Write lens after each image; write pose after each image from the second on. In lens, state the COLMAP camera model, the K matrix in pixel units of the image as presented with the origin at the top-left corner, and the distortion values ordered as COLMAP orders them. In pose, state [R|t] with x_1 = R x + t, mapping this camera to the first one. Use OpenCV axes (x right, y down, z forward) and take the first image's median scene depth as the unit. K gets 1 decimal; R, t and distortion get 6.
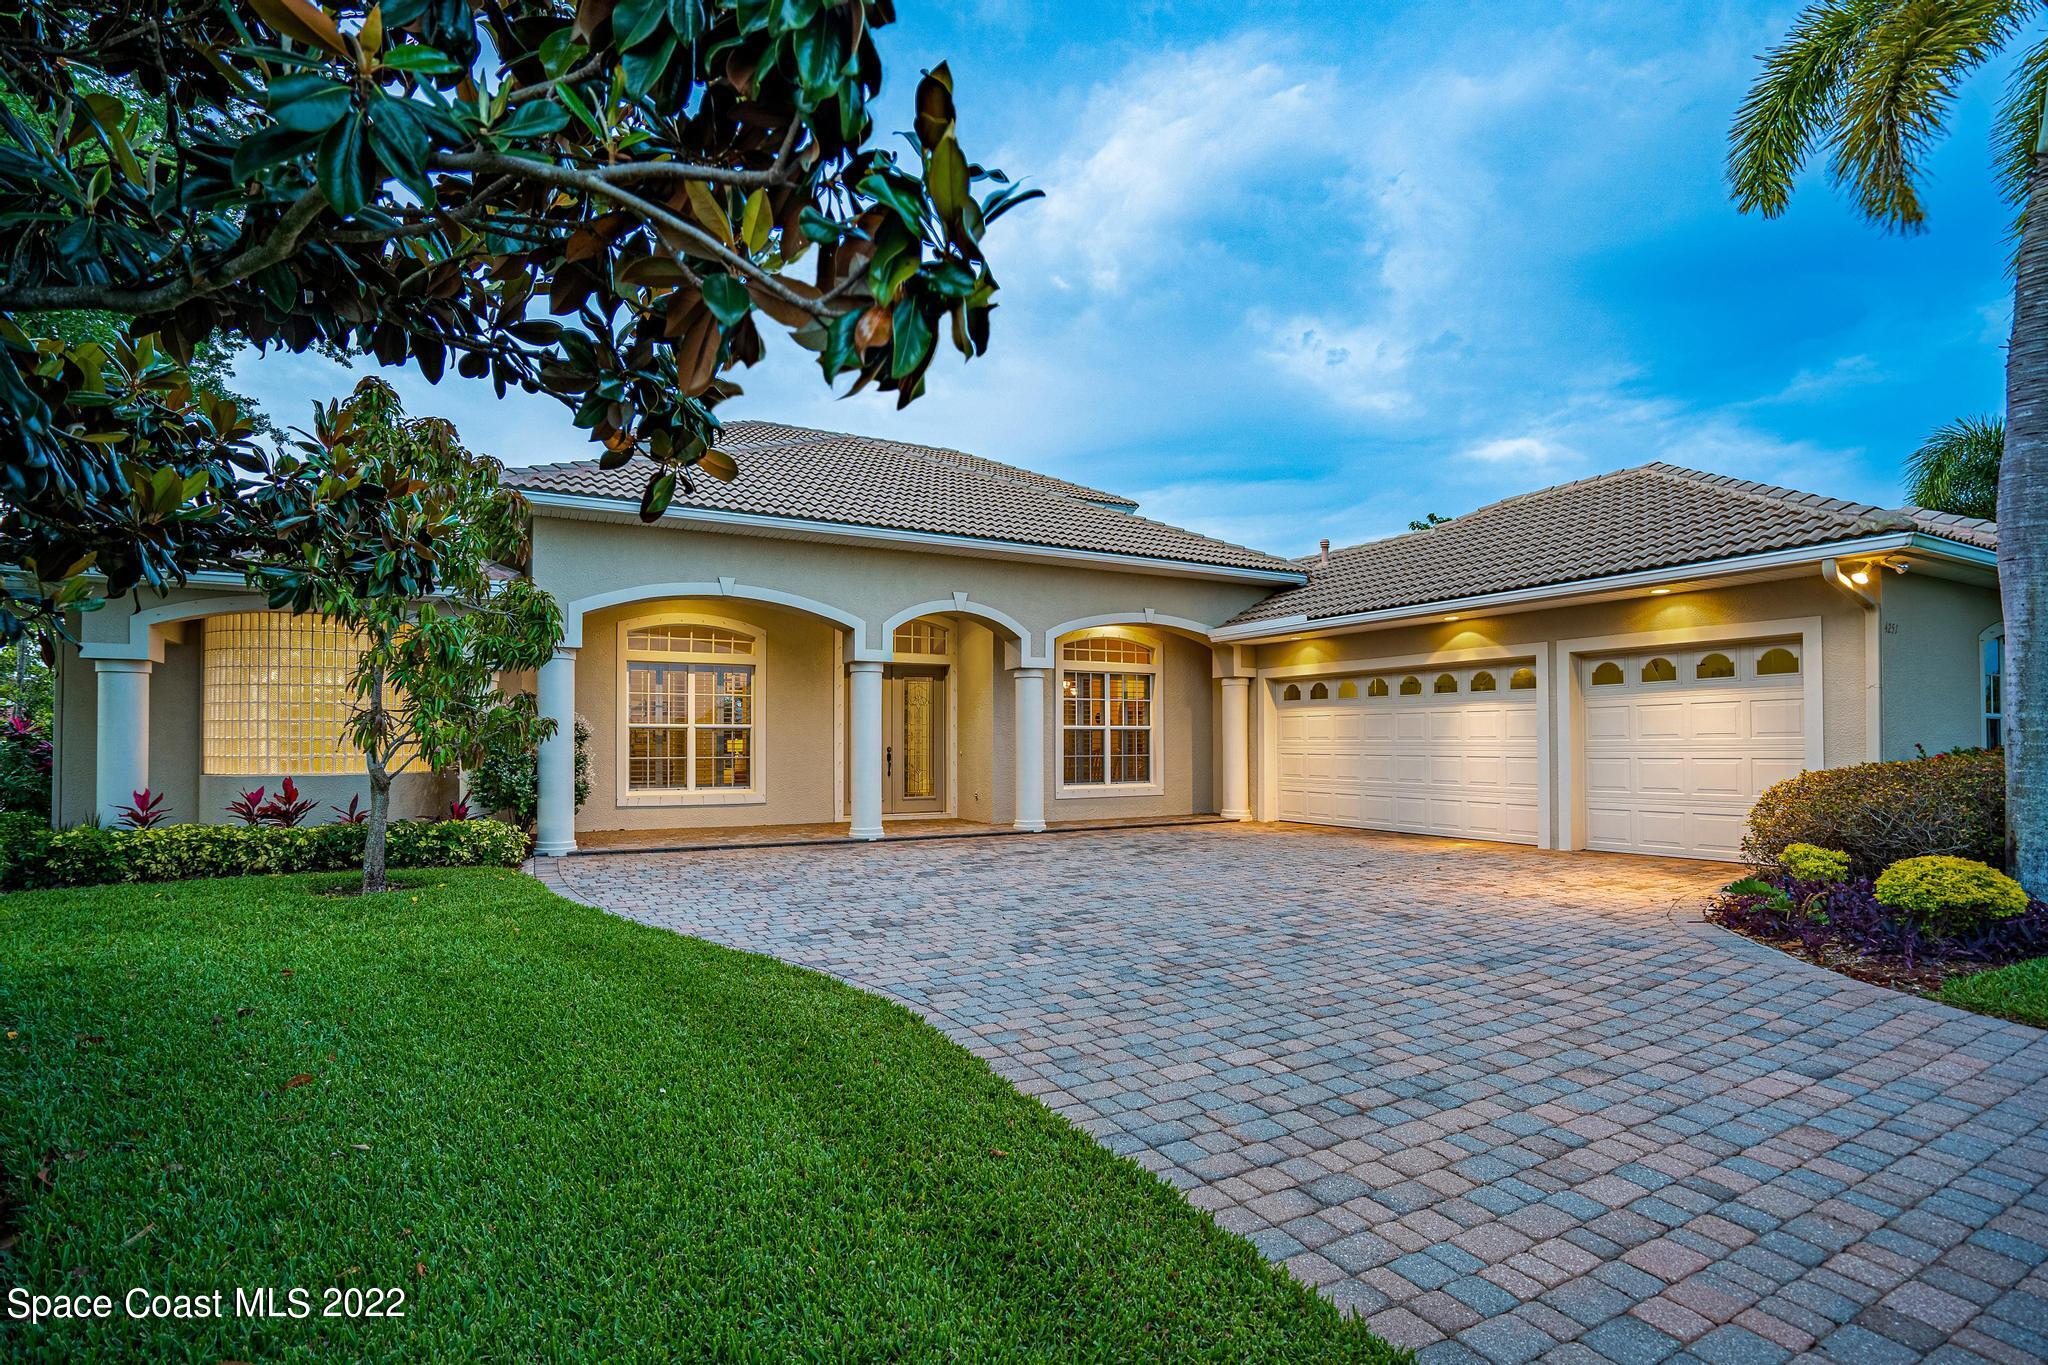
lens RADIAL K [[966.6, 0, 998.8], [0, 966.6, 725.7], [0, 0, 1]] dist [-0.019355, 0.000232]
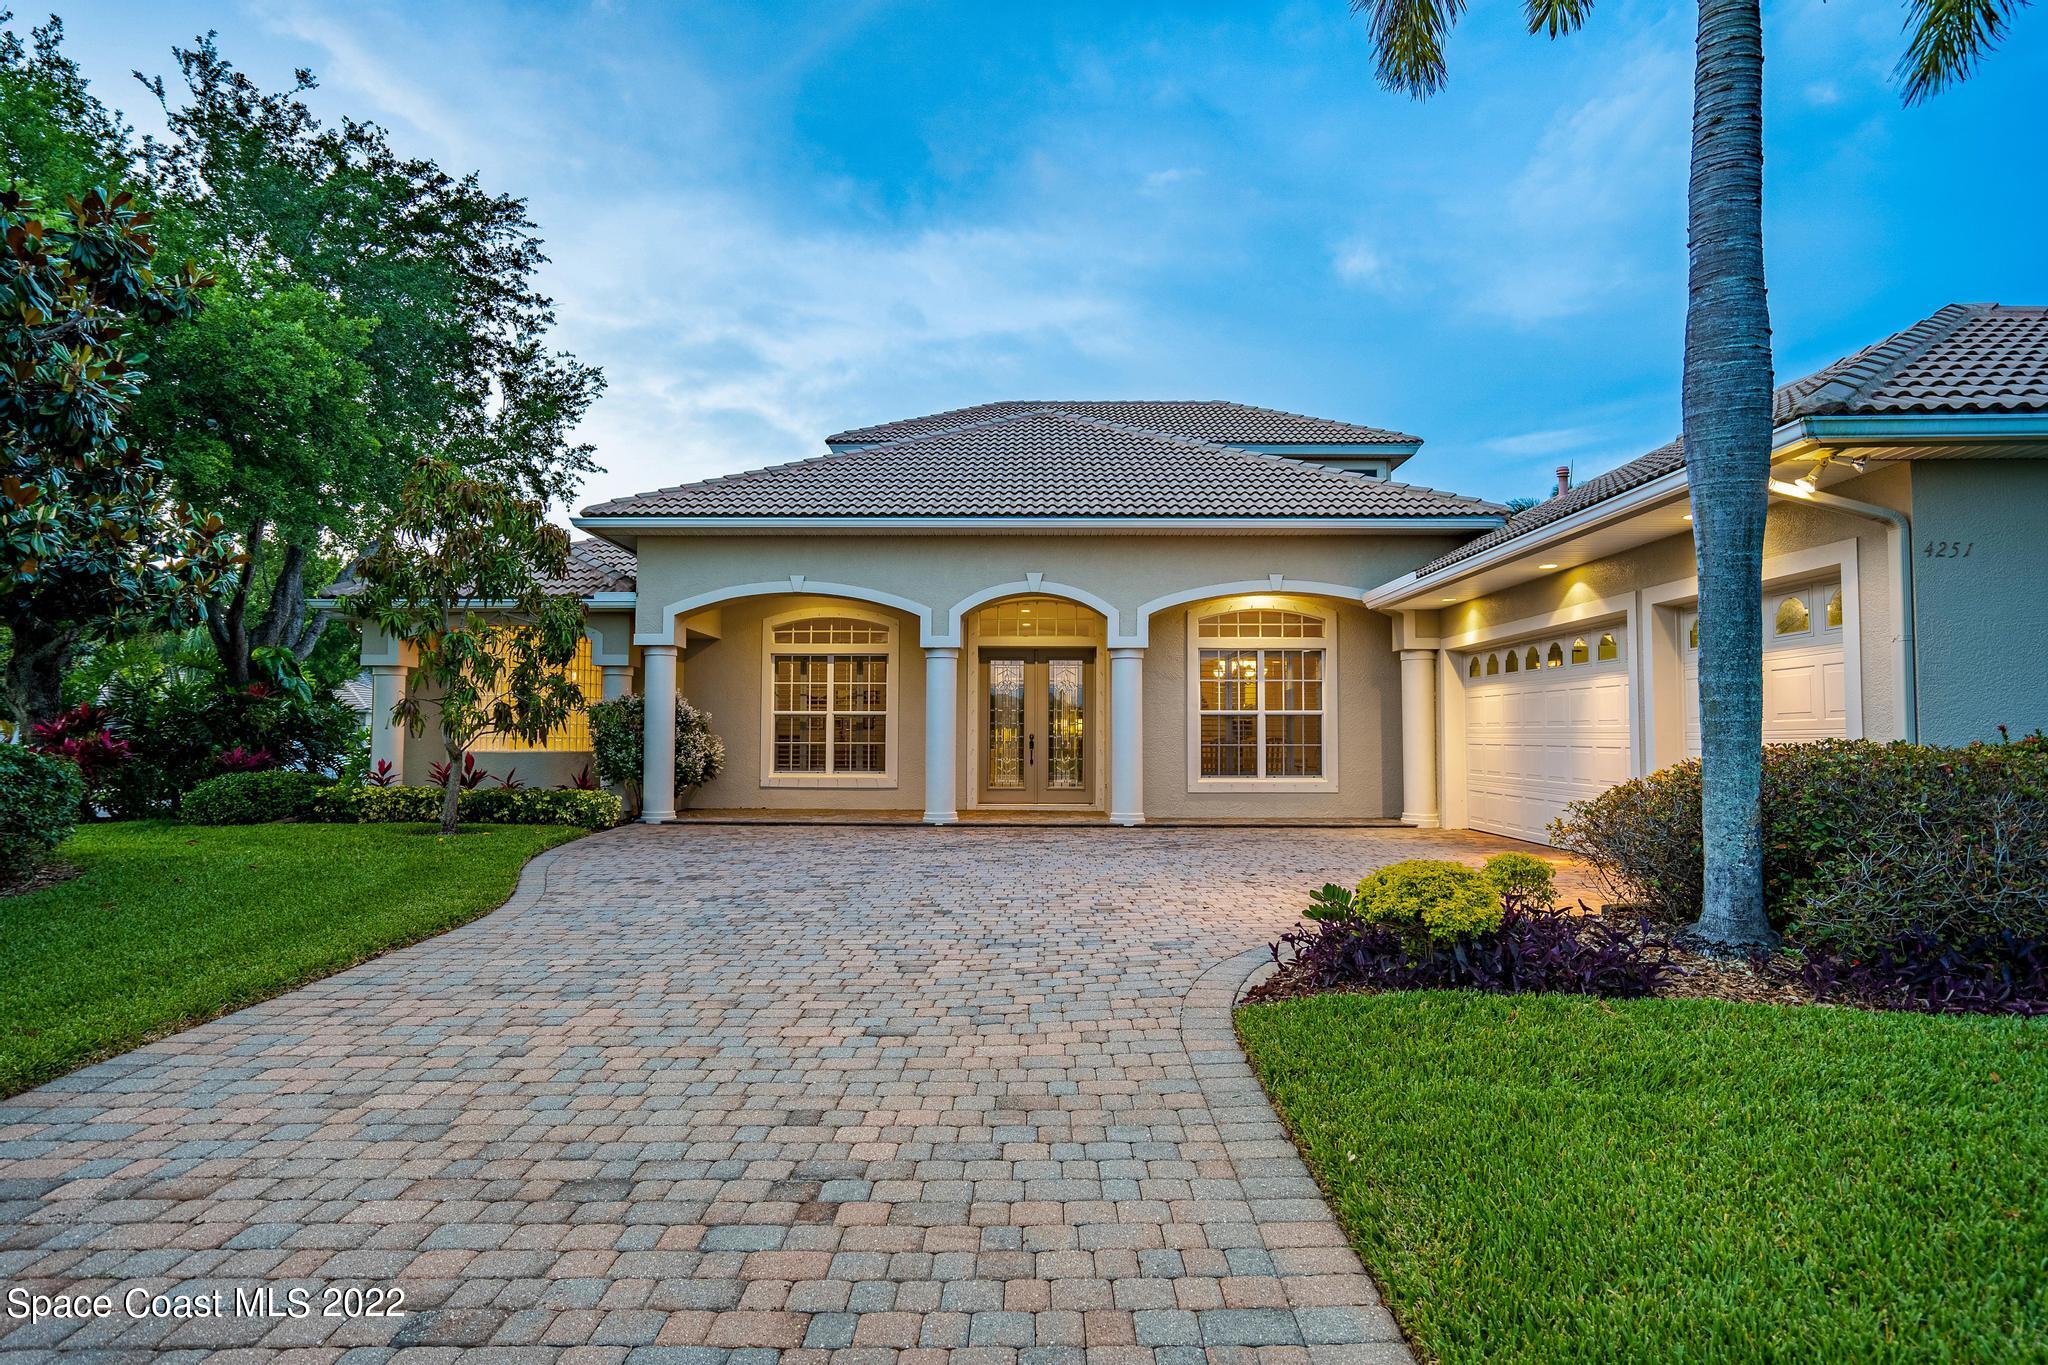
lens RADIAL K [[1146.4, 0, 1024.0], [0, 1146.4, 682.5], [0, 0, 1]] dist [-0.021707, 0.002087]
pose [[0.877321, -0.019272, -0.479517, 0.468330], [0.004427, 0.999476, -0.032071, 0.007879], [0.479883, 0.026014, 0.876947, -0.006393]]
